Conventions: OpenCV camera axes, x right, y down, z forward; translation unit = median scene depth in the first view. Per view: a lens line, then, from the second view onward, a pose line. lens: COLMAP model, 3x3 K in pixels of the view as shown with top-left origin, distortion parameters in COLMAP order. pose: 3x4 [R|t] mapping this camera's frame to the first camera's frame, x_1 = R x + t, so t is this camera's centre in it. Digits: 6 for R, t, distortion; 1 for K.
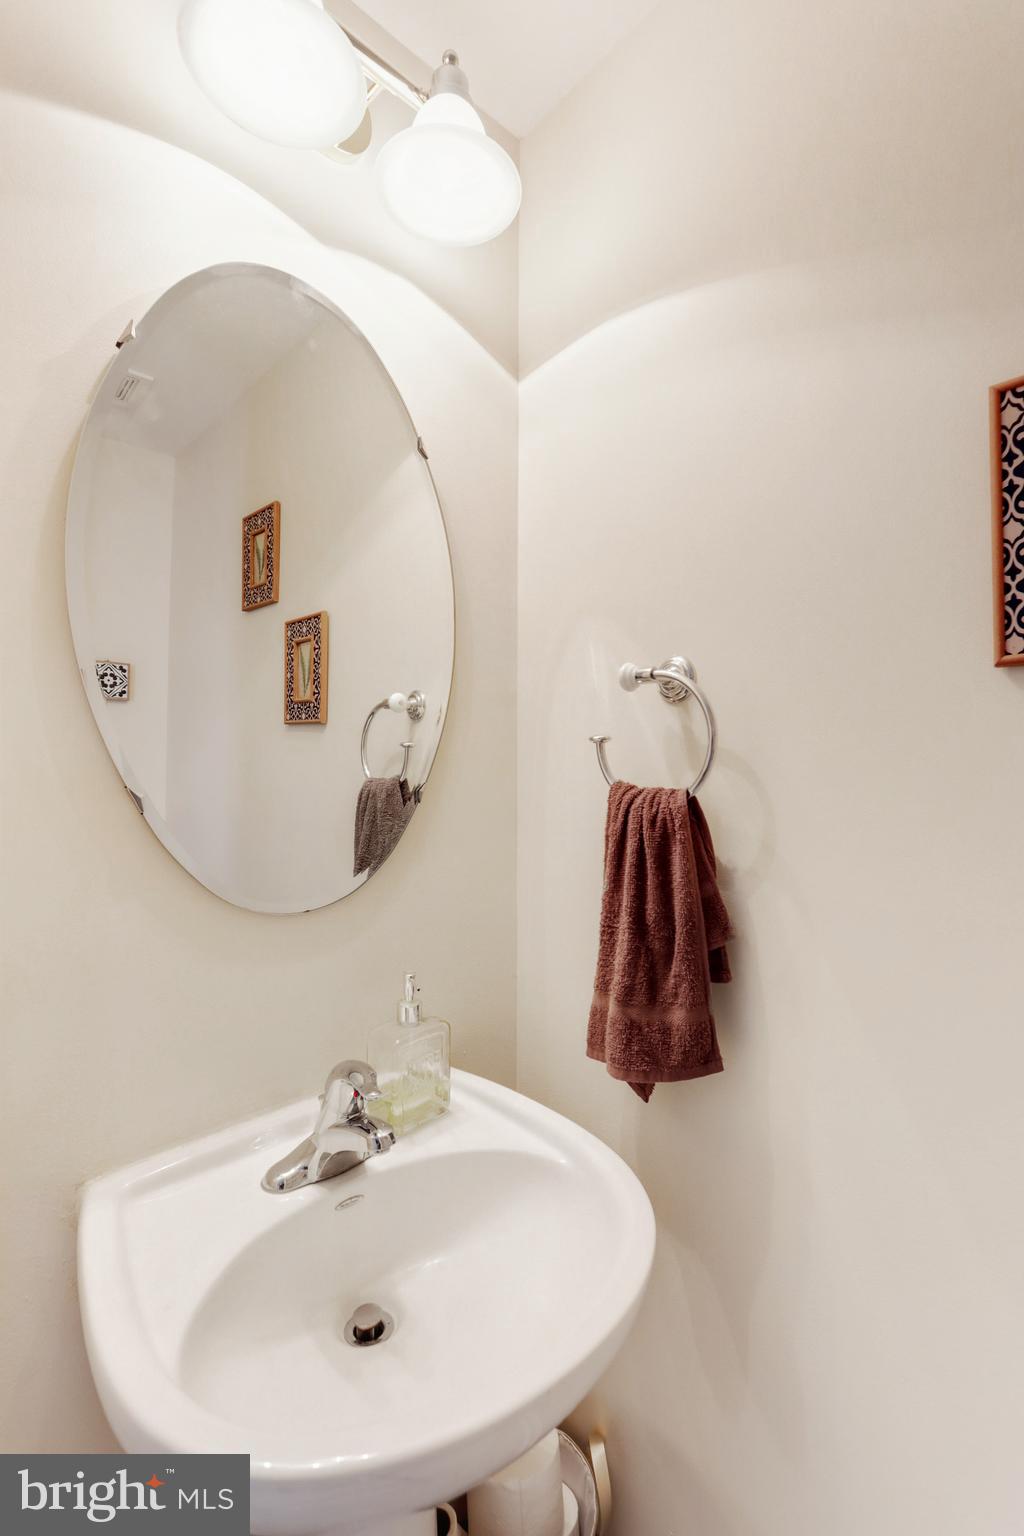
lens RADIAL K [[716.1, 0, 509.9], [0, 716.1, 772.8], [0, 0, 1]] dist [0.008482, 0.001151]
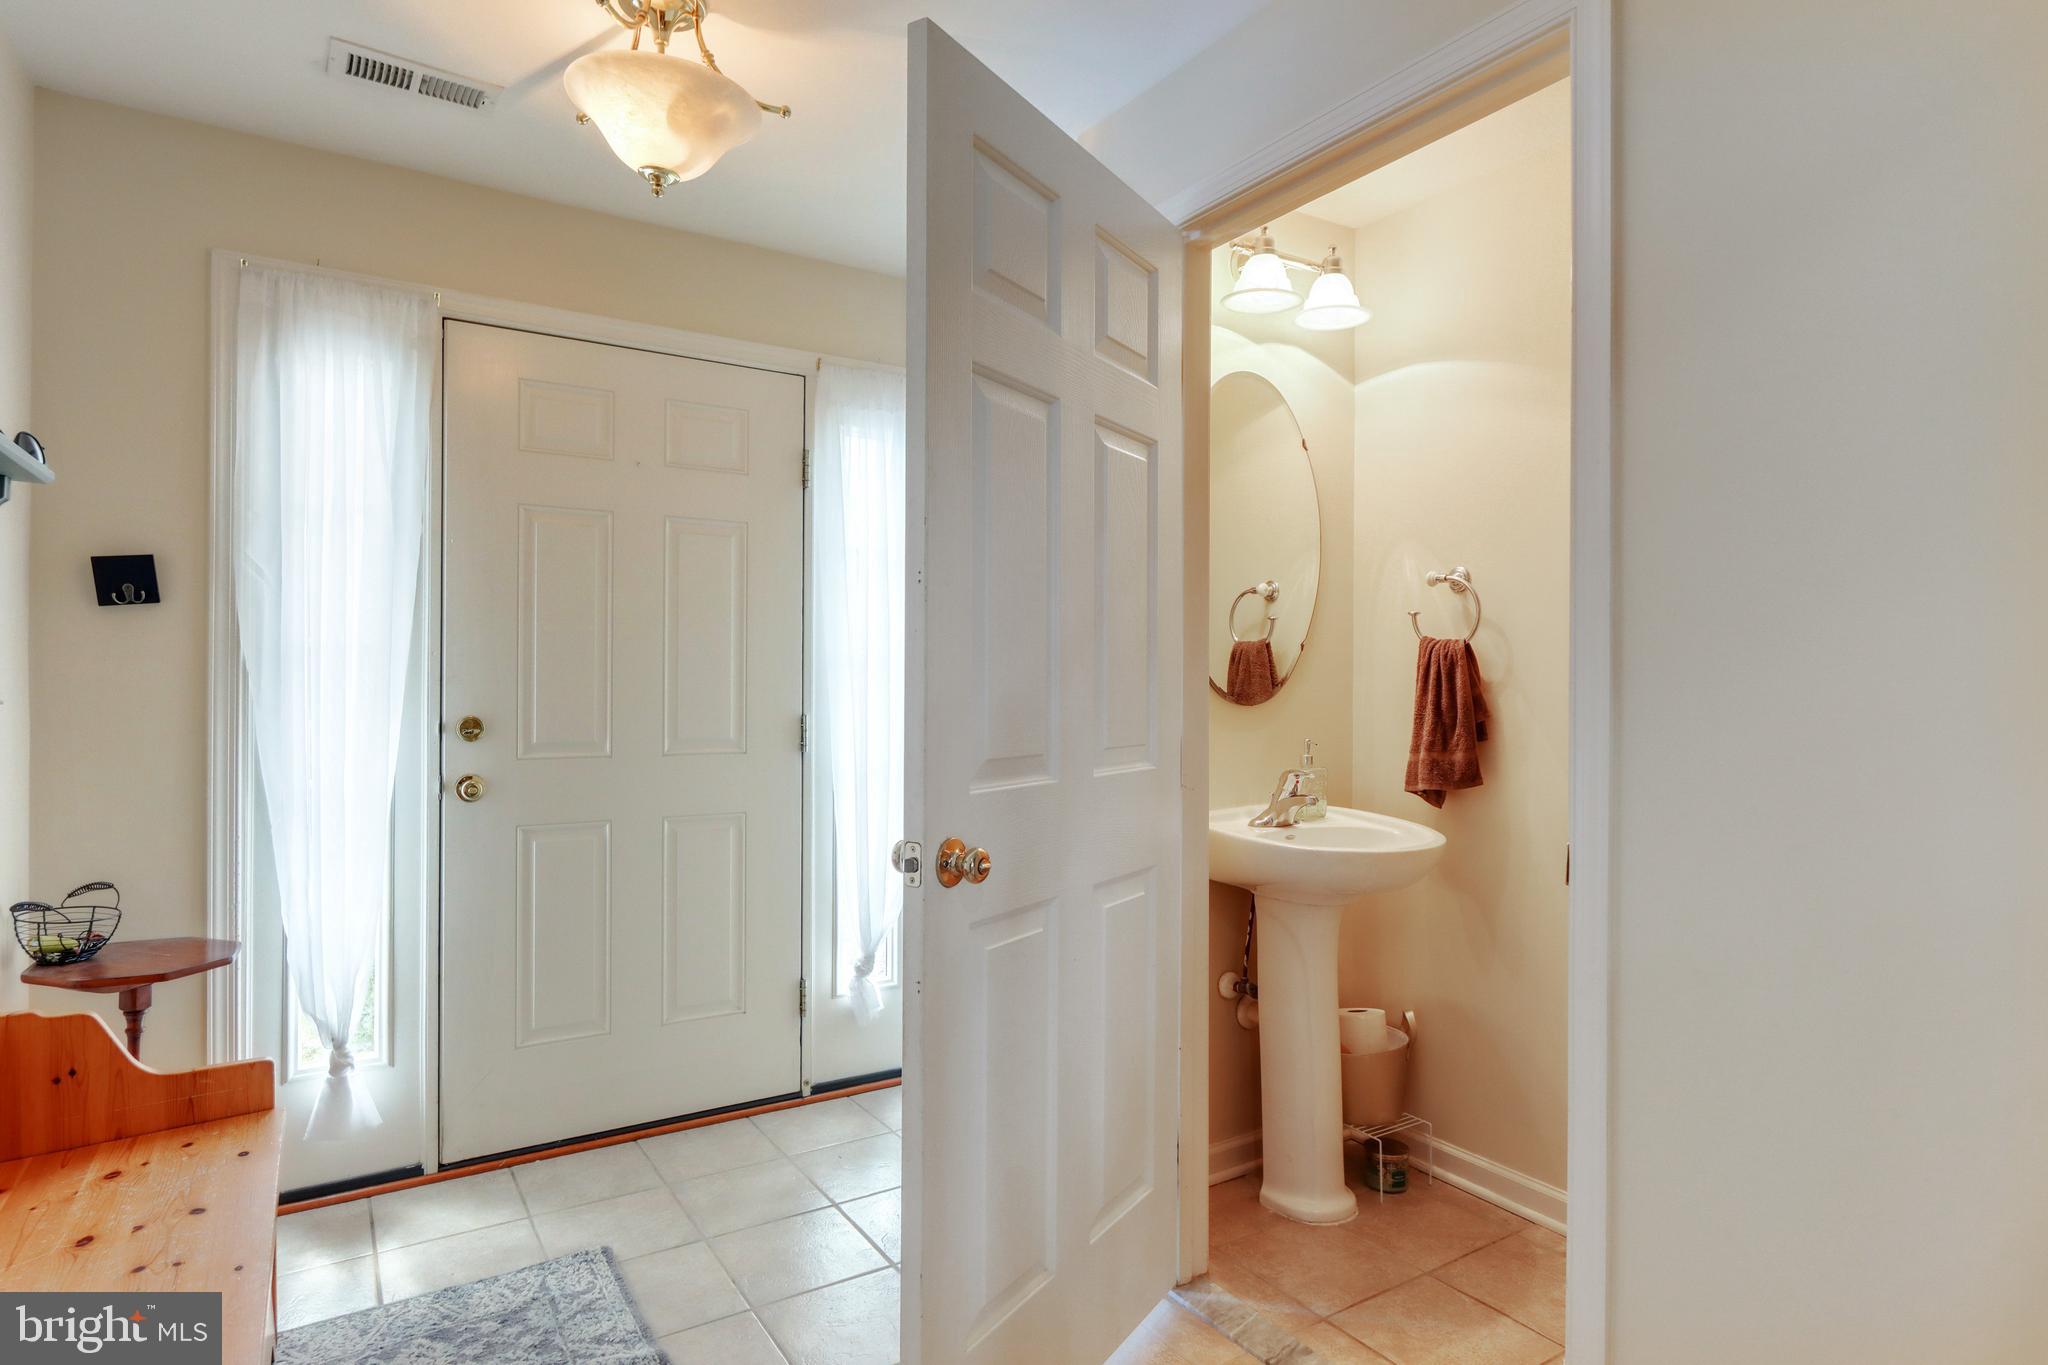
lens RADIAL K [[1067.3, 0, 1023.7], [0, 1067.3, 667.8], [0, 0, 1]] dist [-0.000932, -0.000761]
pose [[0.985564, 0.005644, -0.169209, -0.415178], [-0.005875, 0.999982, -0.000867, 0.105408], [0.169201, 0.001848, 0.985580, -1.937111]]
